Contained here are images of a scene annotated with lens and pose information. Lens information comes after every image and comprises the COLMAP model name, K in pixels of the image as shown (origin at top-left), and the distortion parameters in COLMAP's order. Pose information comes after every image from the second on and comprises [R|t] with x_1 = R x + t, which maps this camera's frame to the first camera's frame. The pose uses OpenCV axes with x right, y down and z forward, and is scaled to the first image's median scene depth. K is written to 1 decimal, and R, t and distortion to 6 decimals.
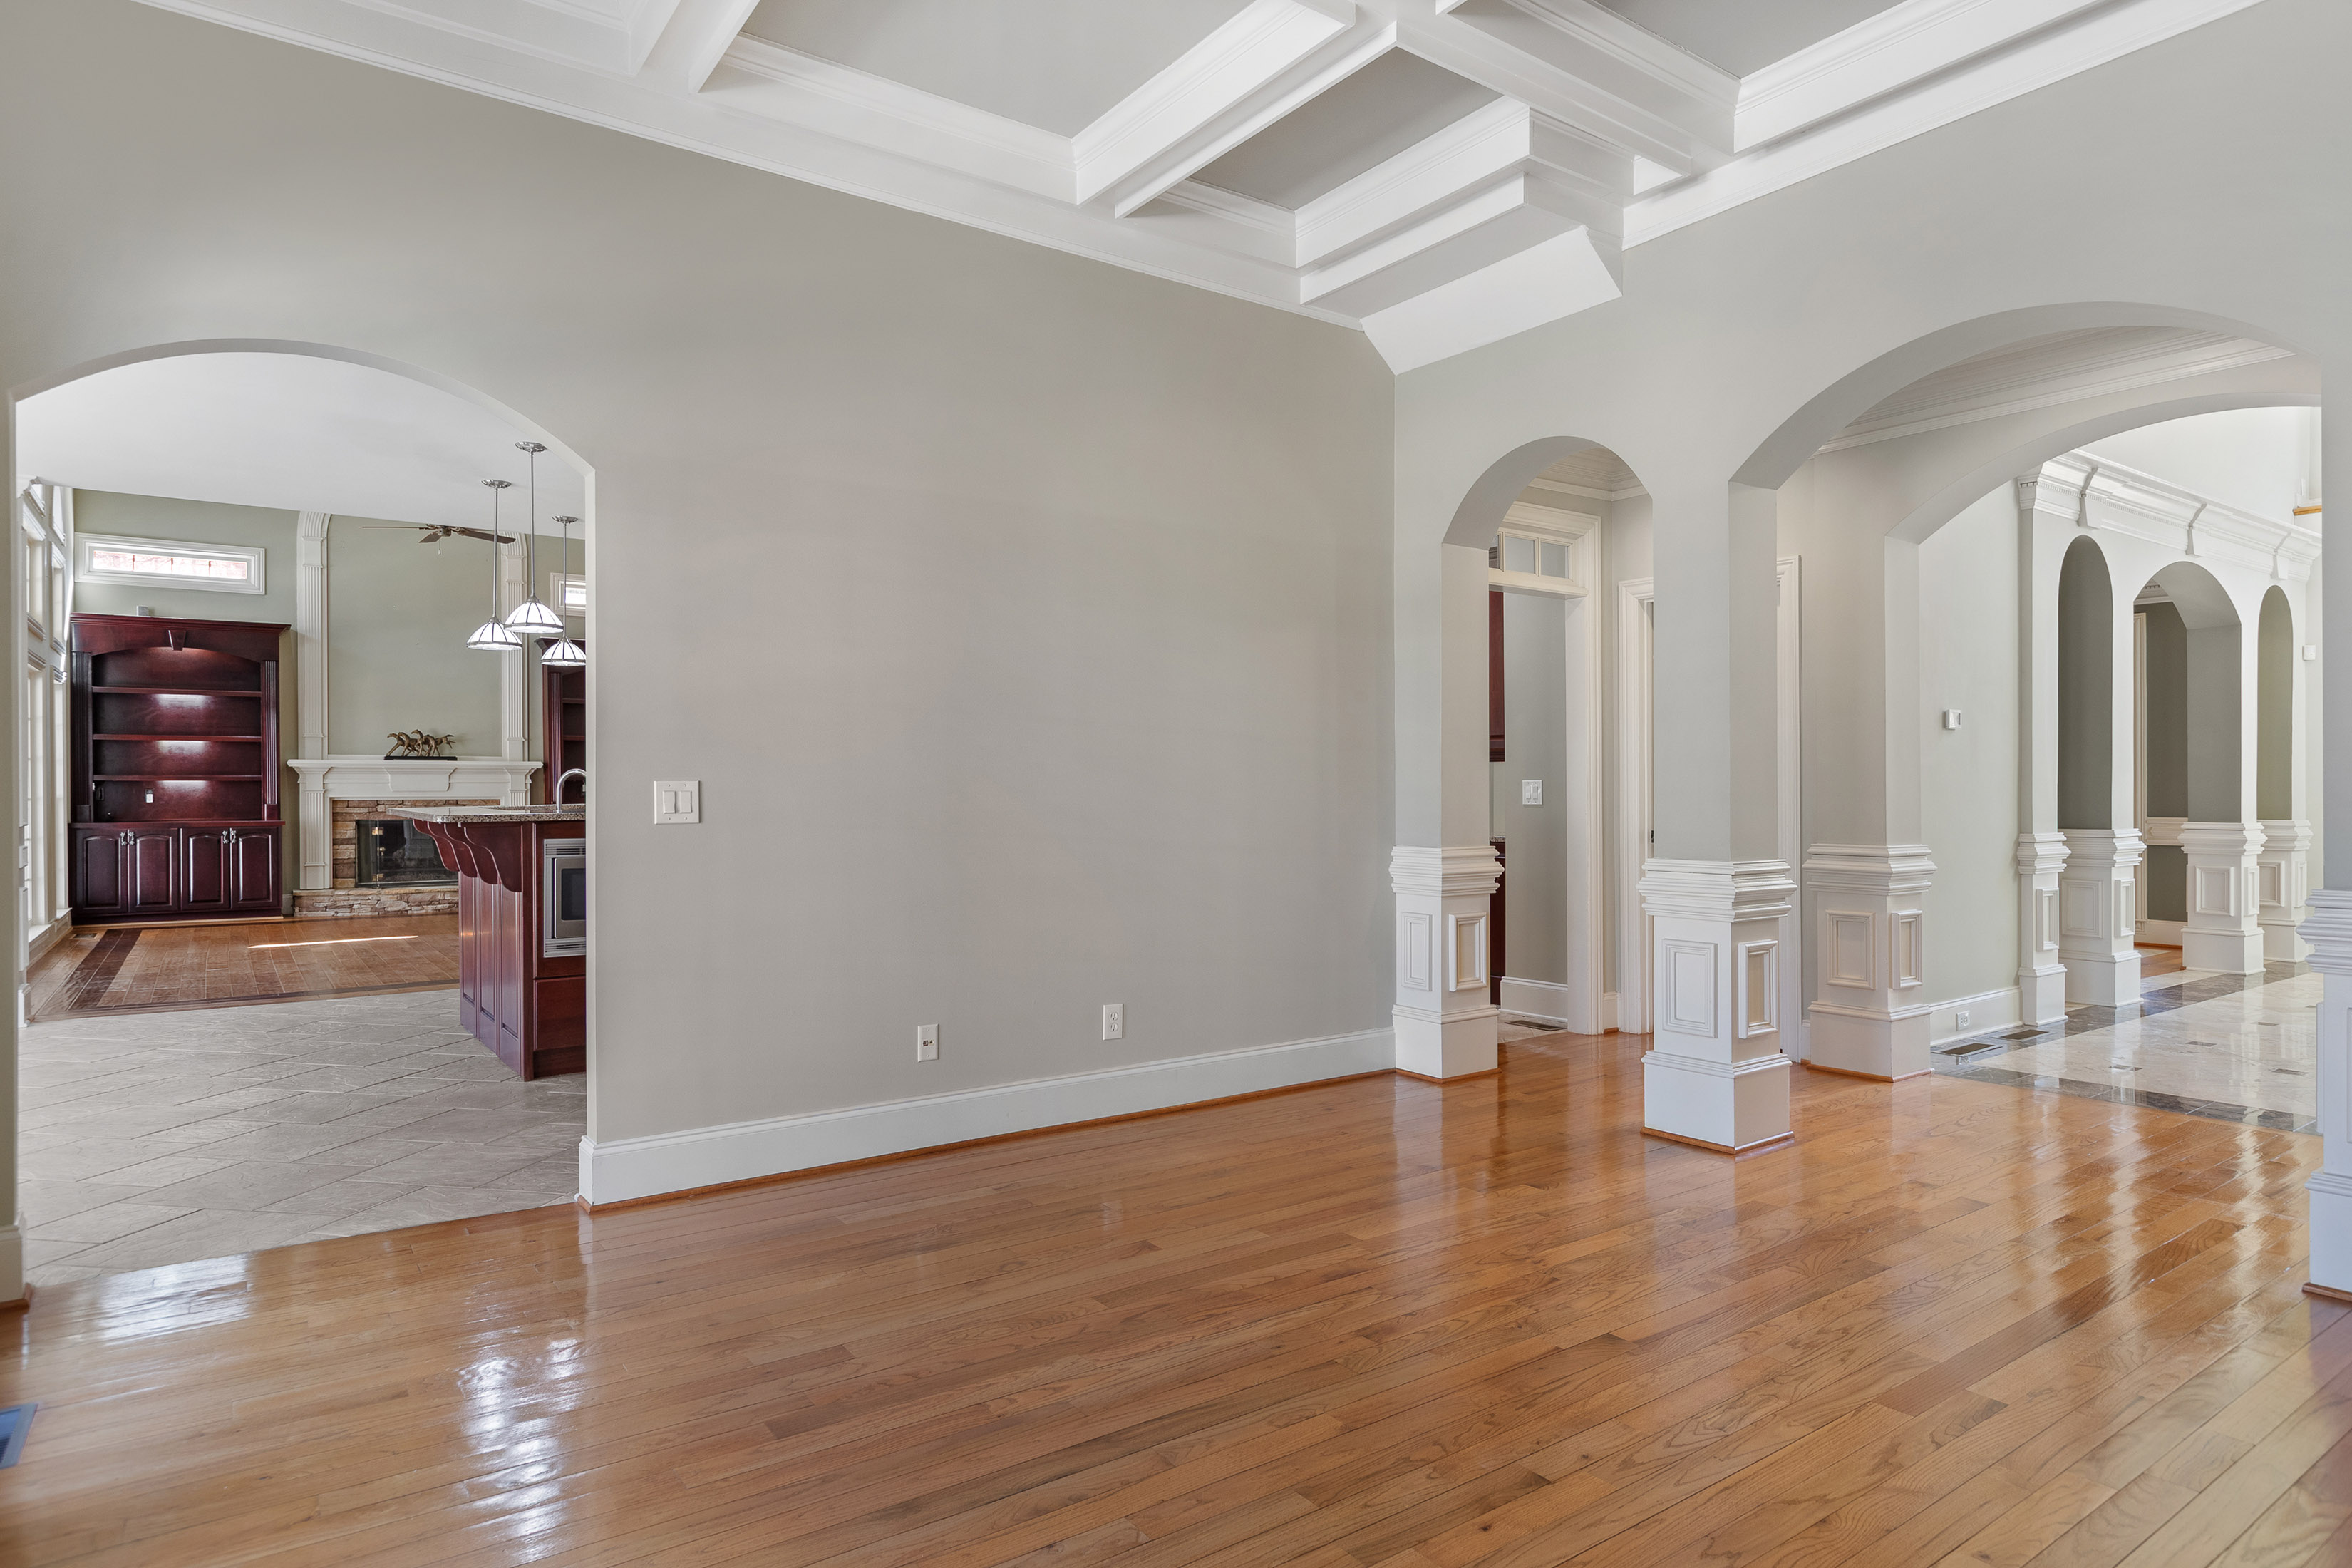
lens RADIAL K [[1345.8, 0, 1168.1], [0, 1345.8, 786.6], [0, 0, 1]] dist [-0.004248, -0.001085]
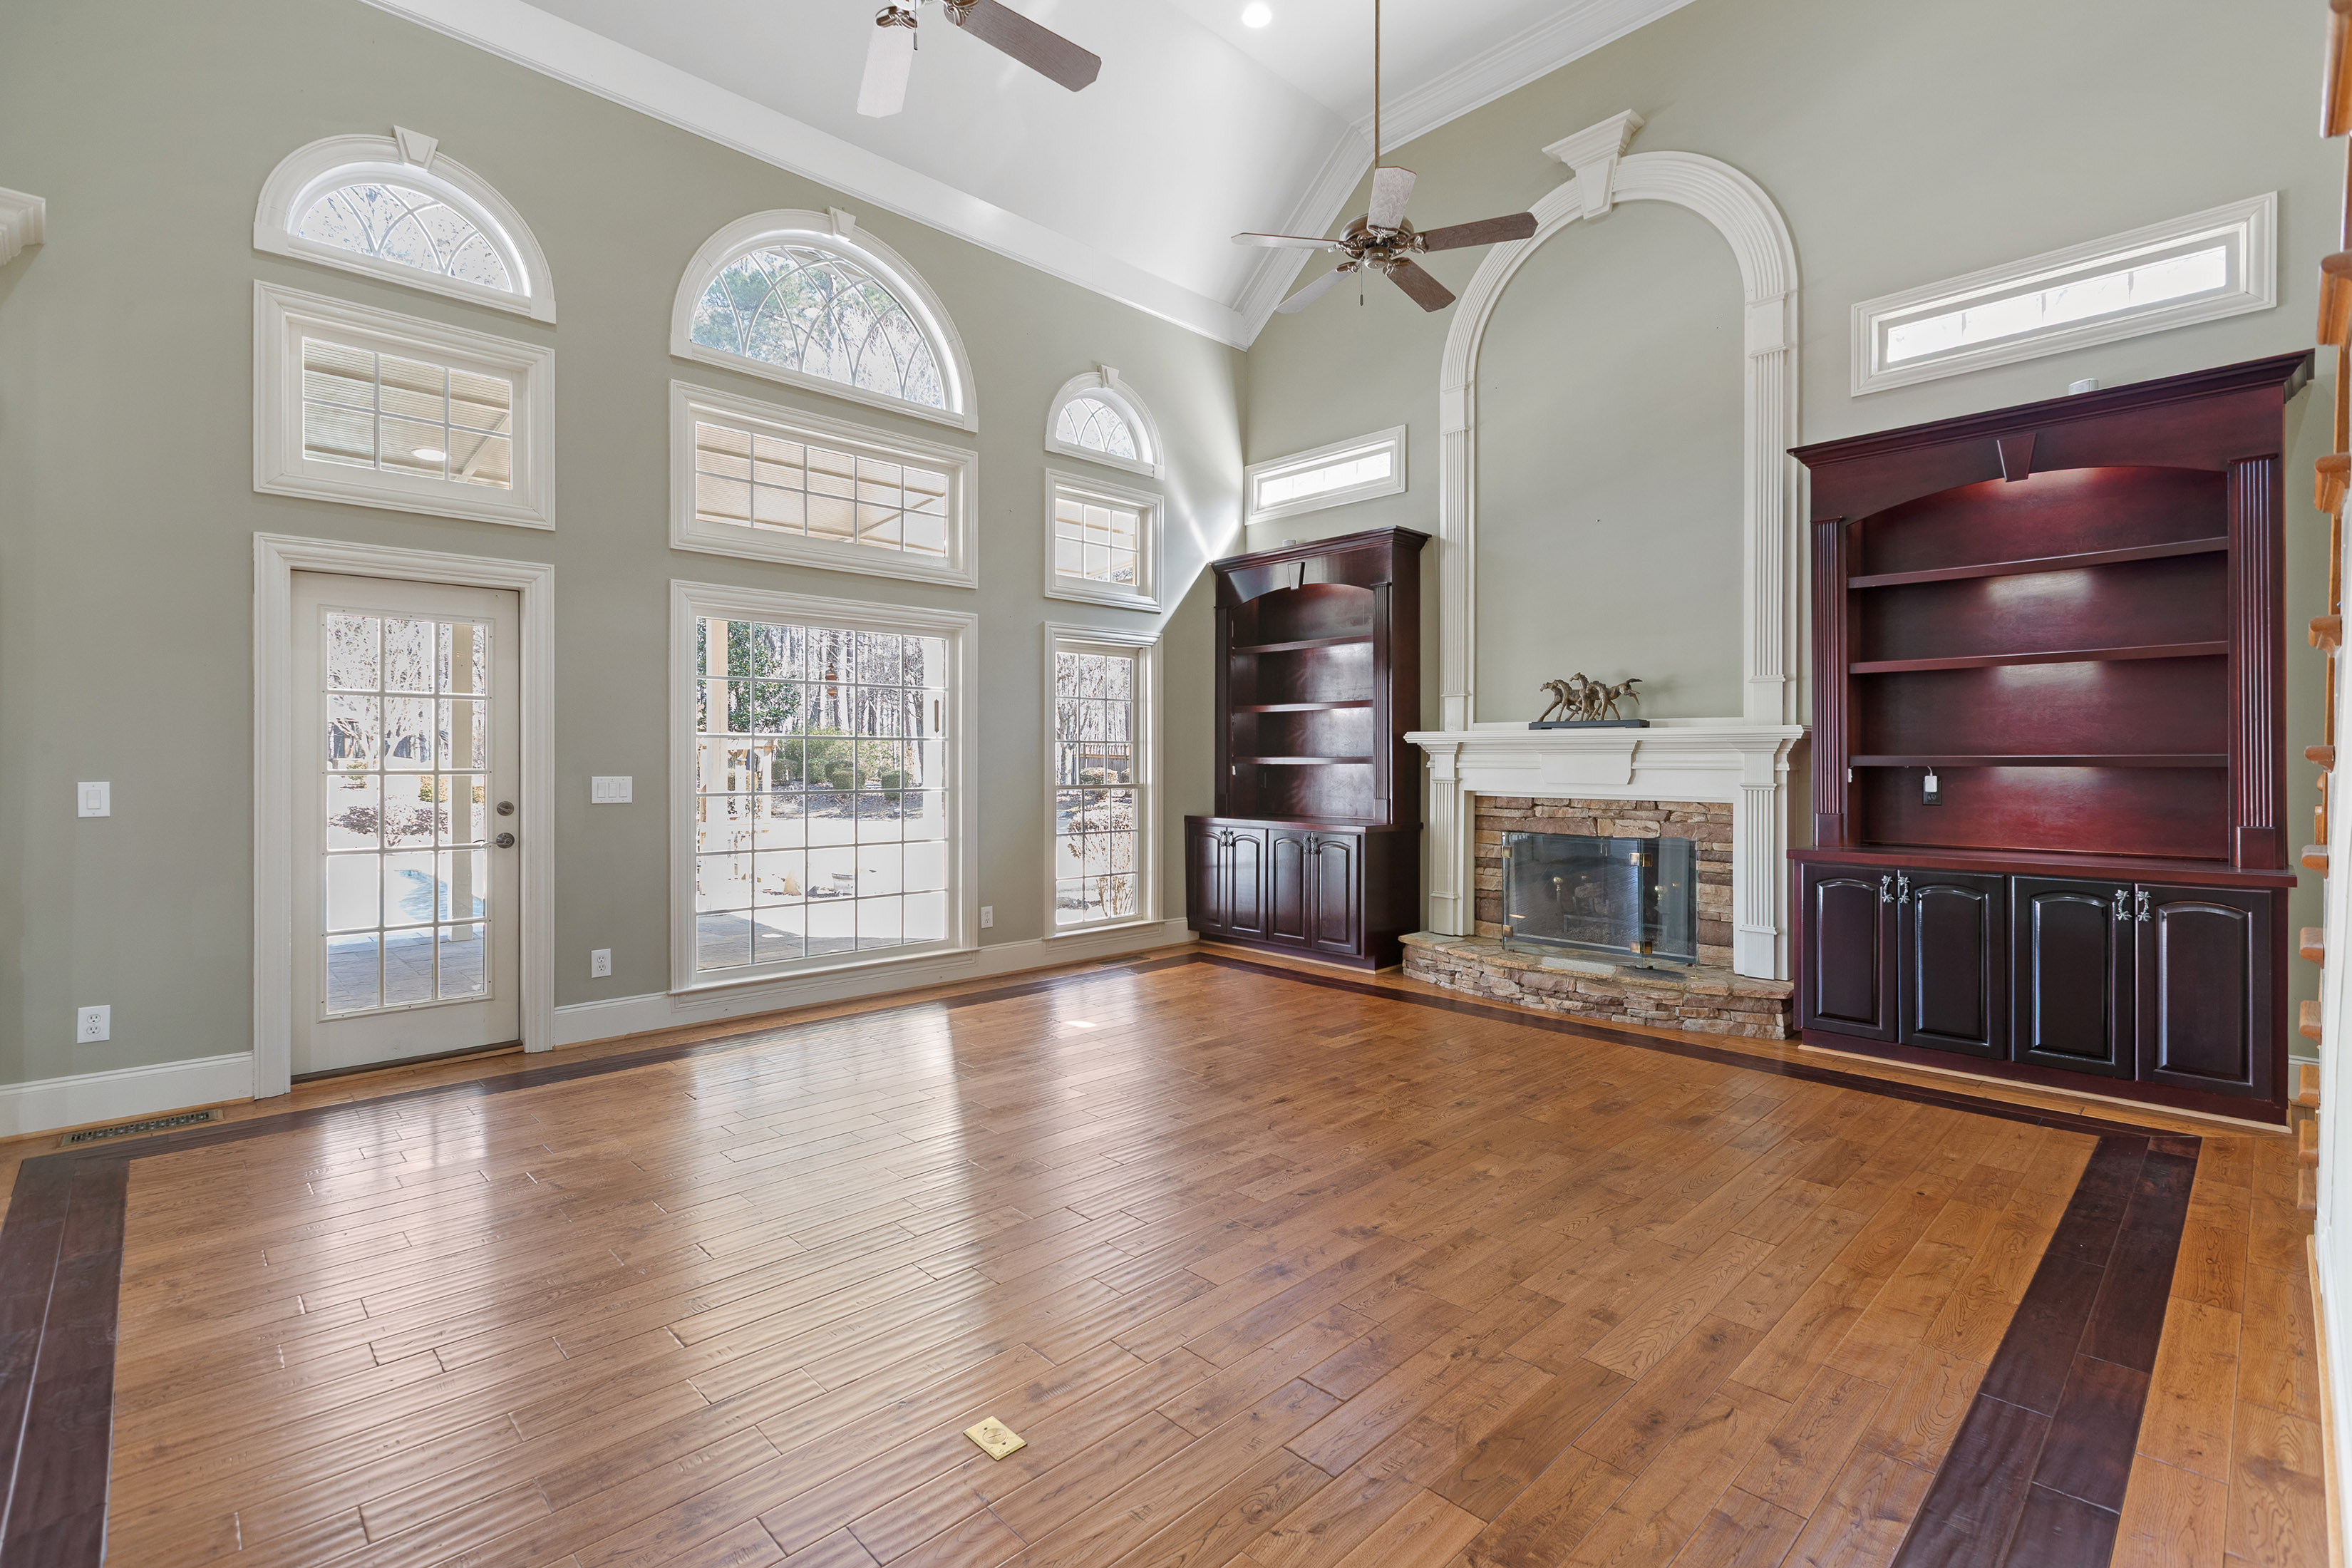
lens RADIAL K [[1075.7, 0, 1168.1], [0, 1075.7, 755.6], [0, 0, 1]] dist [0.004305, 0.000467]
pose [[0.140225, 0.001462, -0.990119, -0.149283], [-0.000627, 0.999999, 0.001388, -0.009342], [0.990119, 0.000426, 0.140226, 0.809763]]
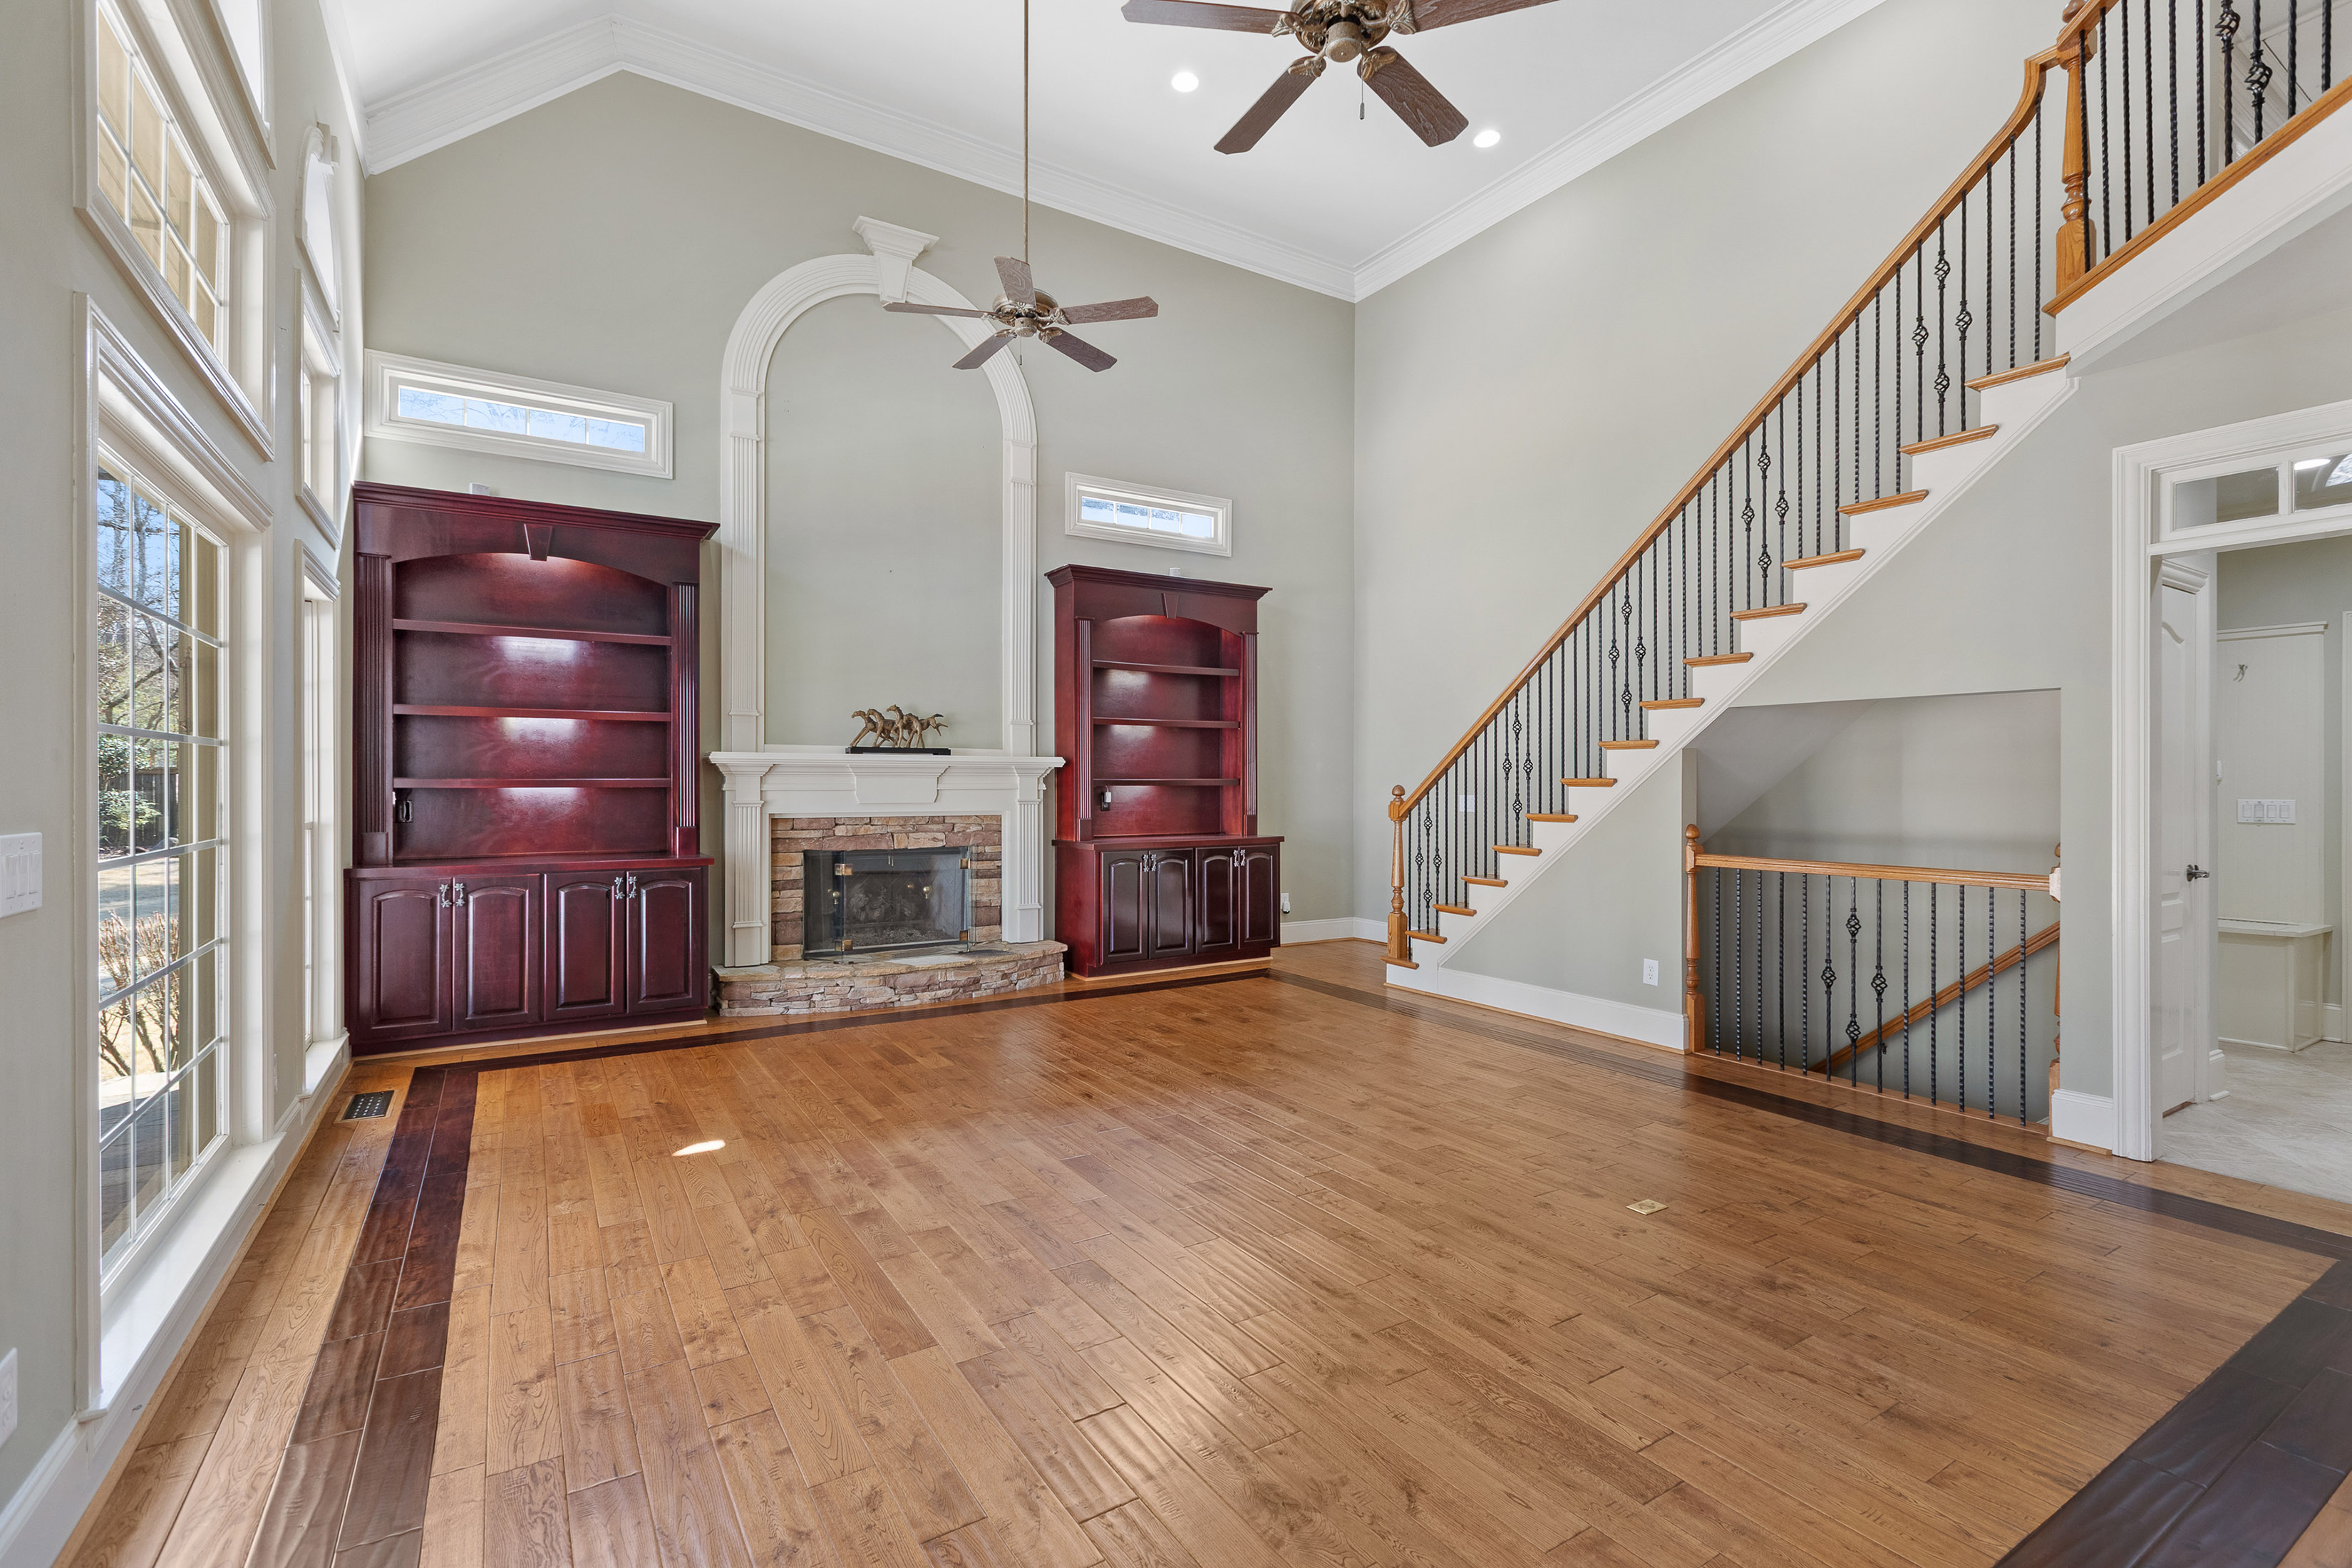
lens RADIAL K [[1075.7, 0, 1179.3], [0, 1075.7, 775.6], [0, 0, 1]] dist [0.004305, 0.000467]
pose [[0.998818, 0.007408, -0.048043, -0.423170], [-0.007509, 0.999970, -0.001916, -0.010223], [0.048027, 0.002274, 0.998843, 0.530483]]
